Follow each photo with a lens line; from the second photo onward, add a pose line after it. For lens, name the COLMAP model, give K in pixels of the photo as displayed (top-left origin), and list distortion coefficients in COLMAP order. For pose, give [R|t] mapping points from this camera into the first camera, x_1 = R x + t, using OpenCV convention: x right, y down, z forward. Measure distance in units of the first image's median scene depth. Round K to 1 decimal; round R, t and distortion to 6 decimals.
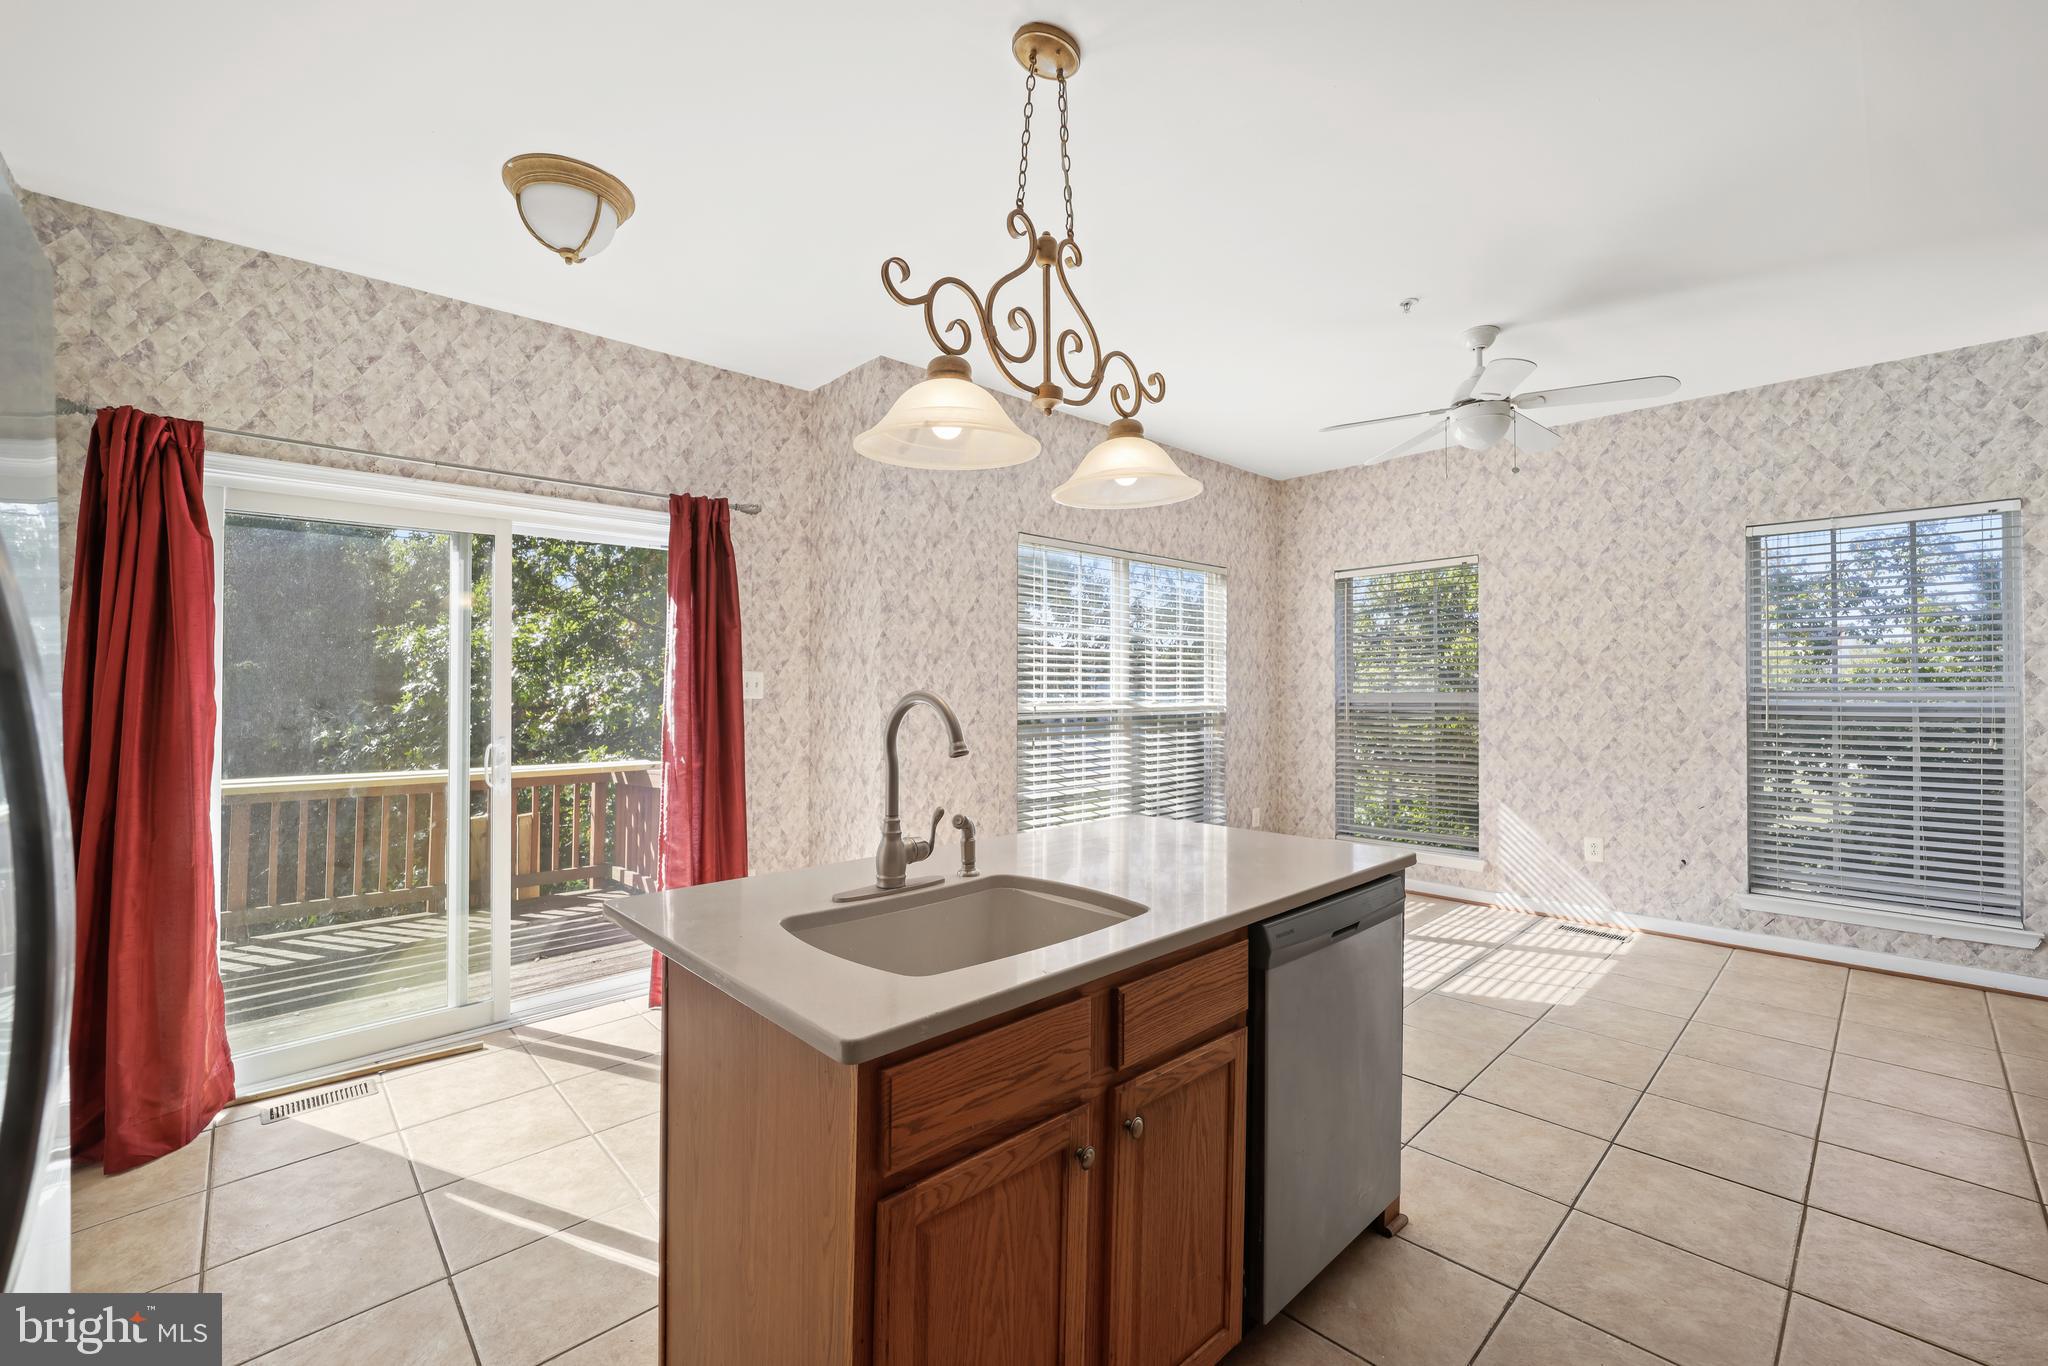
lens RADIAL K [[837.9, 0, 998.6], [0, 837.9, 686.6], [0, 0, 1]] dist [-0.018076, 0.001984]
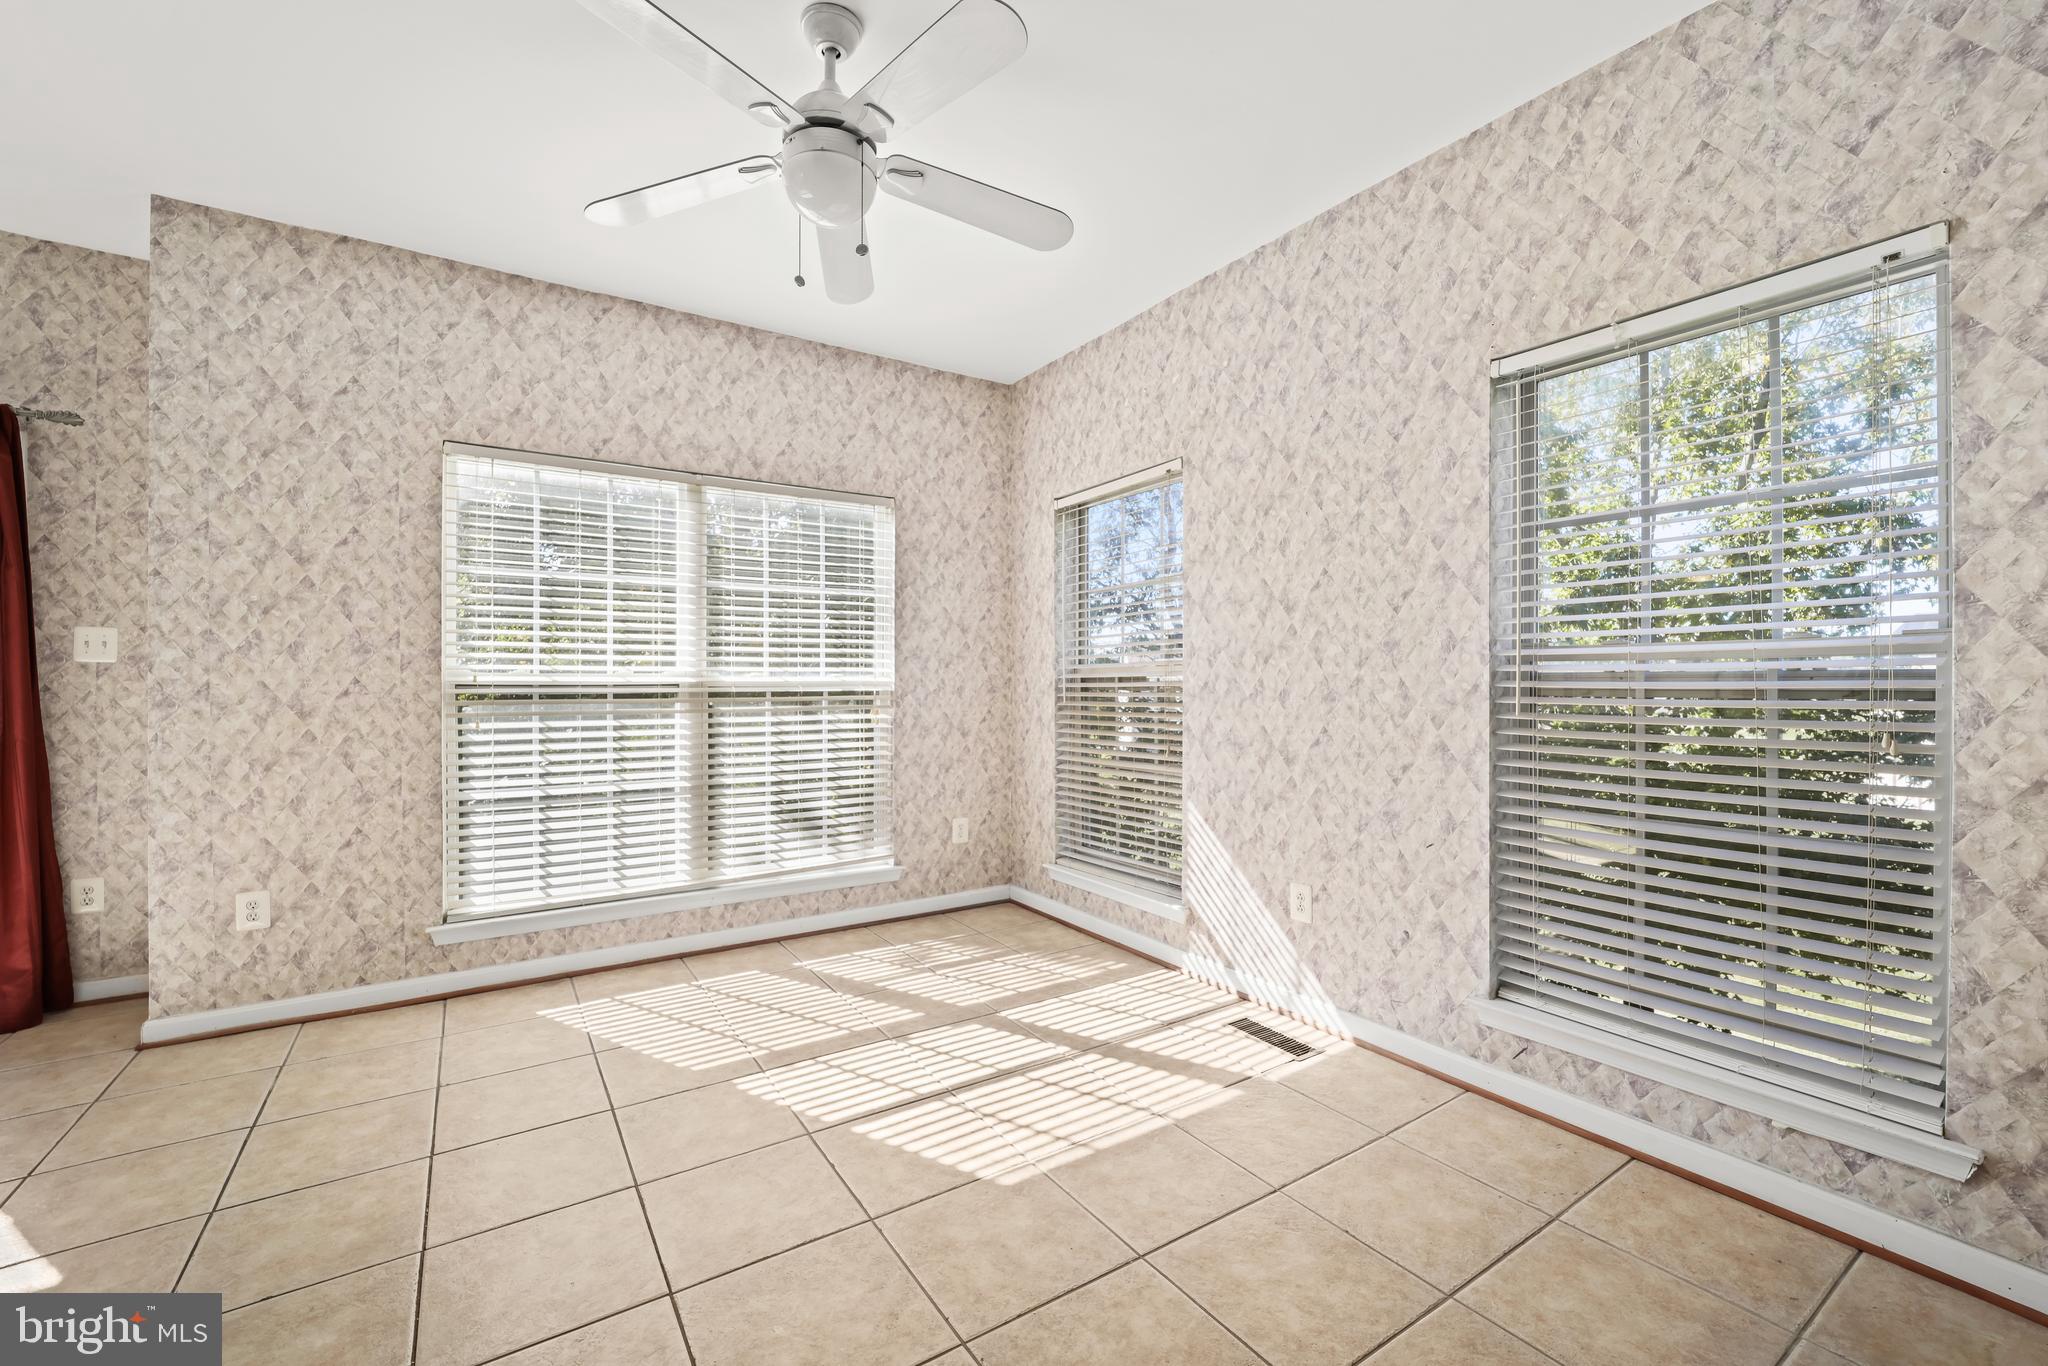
lens RADIAL K [[837.9, 0, 989.0], [0, 837.9, 686.4], [0, 0, 1]] dist [-0.018076, 0.001984]
pose [[0.984682, 0.005346, -0.174280, 0.650614], [-0.004232, 0.999968, 0.006765, 0.029805], [0.174311, -0.005924, 0.984673, 0.362708]]
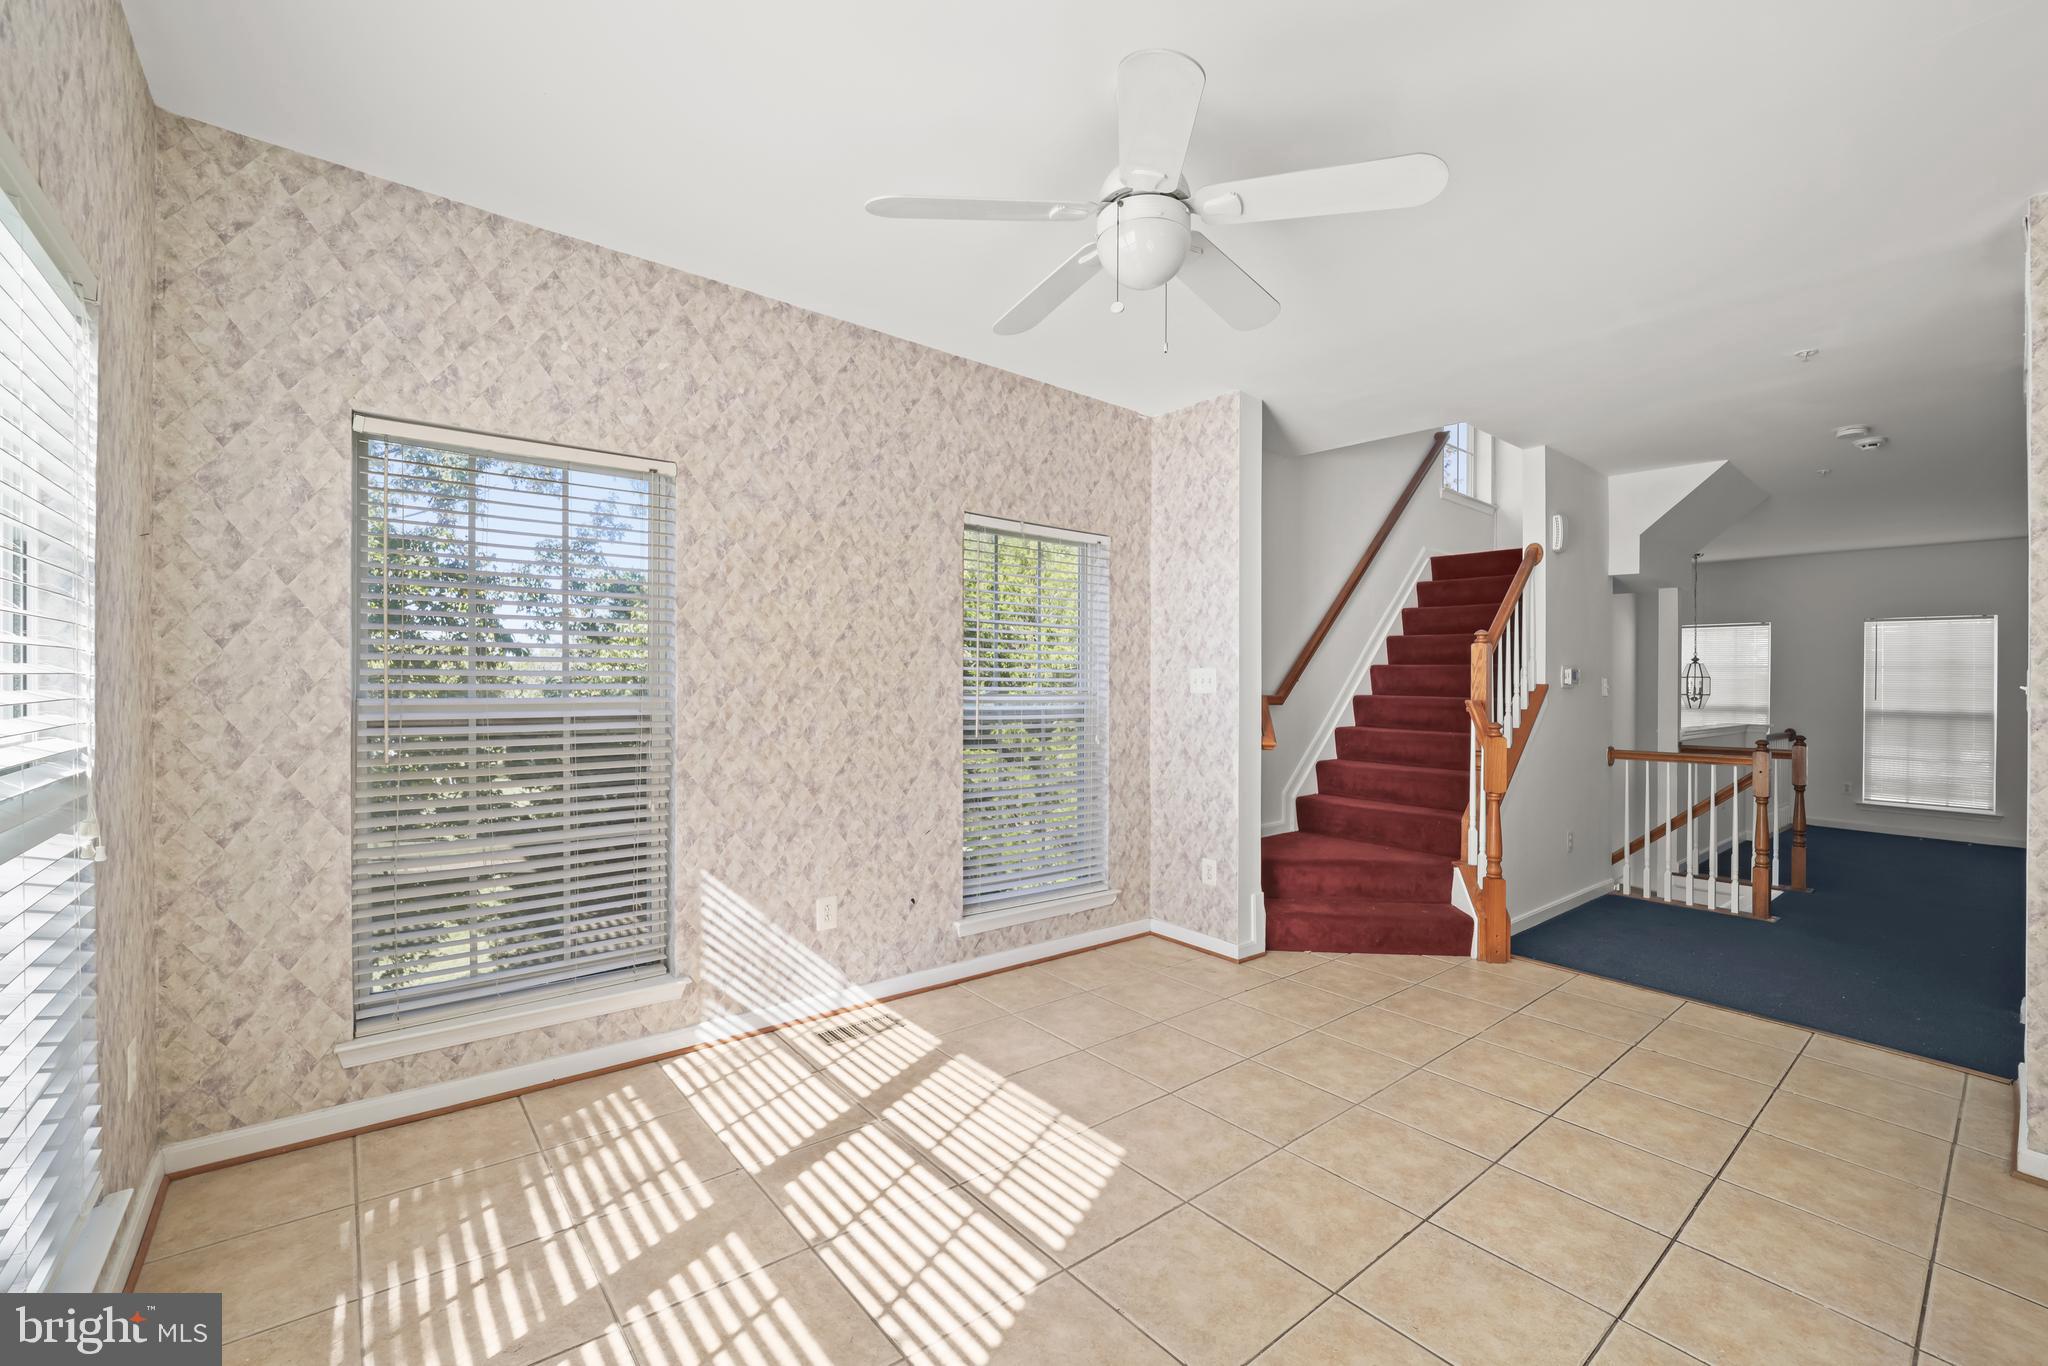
lens RADIAL K [[837.9, 0, 1020.8], [0, 837.9, 702.9], [0, 0, 1]] dist [-0.018076, 0.001984]
pose [[0.051467, -0.010640, 0.998618, -0.000958], [-0.007381, 0.999912, 0.011034, 0.003491], [-0.998647, -0.007938, 0.051384, 0.873850]]
